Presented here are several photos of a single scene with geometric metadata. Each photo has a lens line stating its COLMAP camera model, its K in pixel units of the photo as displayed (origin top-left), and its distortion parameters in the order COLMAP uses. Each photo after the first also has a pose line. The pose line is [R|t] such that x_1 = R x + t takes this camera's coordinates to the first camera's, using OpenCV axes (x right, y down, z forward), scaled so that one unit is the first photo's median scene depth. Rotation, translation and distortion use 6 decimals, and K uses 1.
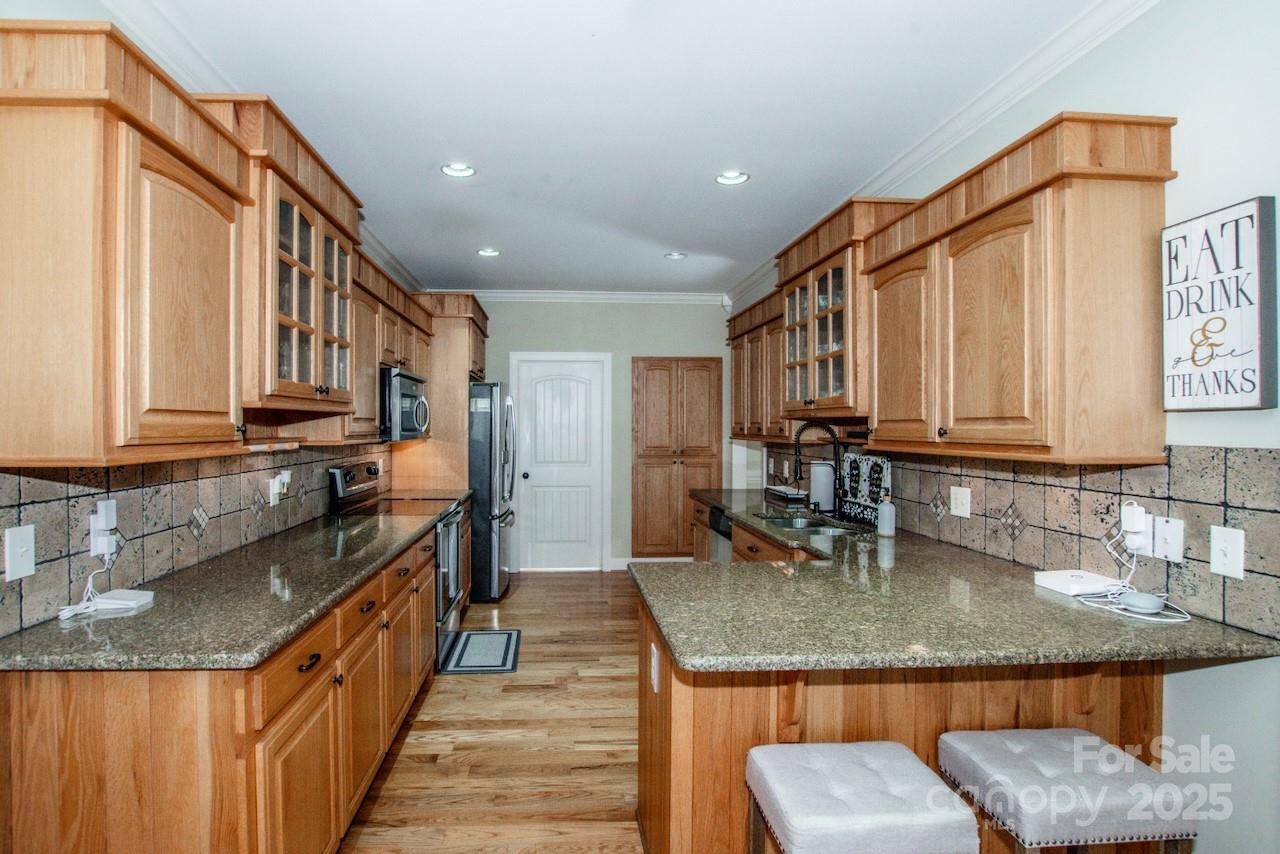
lens RADIAL K [[625.6, 0, 576.8], [0, 625.6, 425.7], [0, 0, 1]] dist [0.000232, 0.000153]
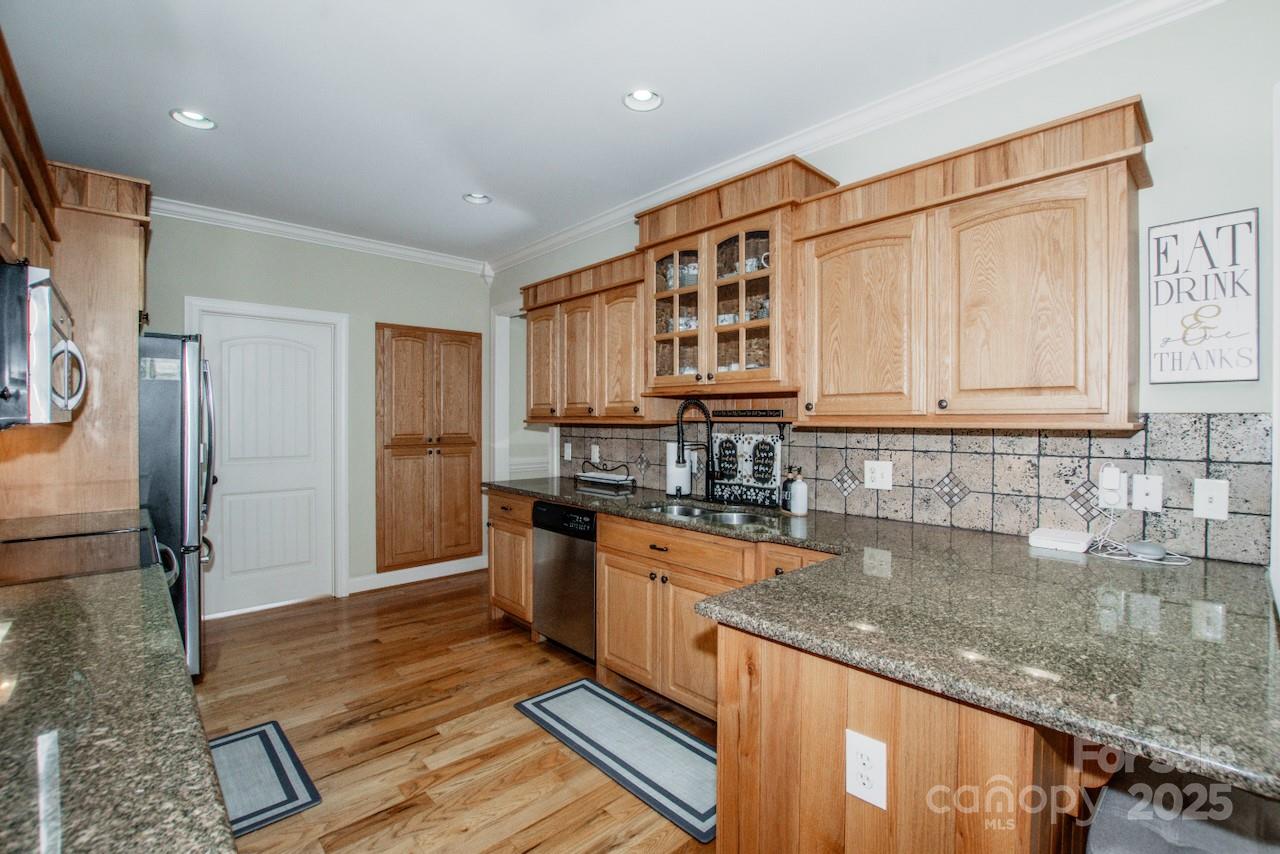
lens RADIAL K [[574.1, 0, 642.6], [0, 574.1, 422.0], [0, 0, 1]] dist [-0.026971, 0.000339]
pose [[0.758527, -0.002668, 0.651636, -0.232241], [-0.002053, 0.999977, 0.006484, 0.021794], [-0.651638, -0.006256, 0.758504, 0.414146]]
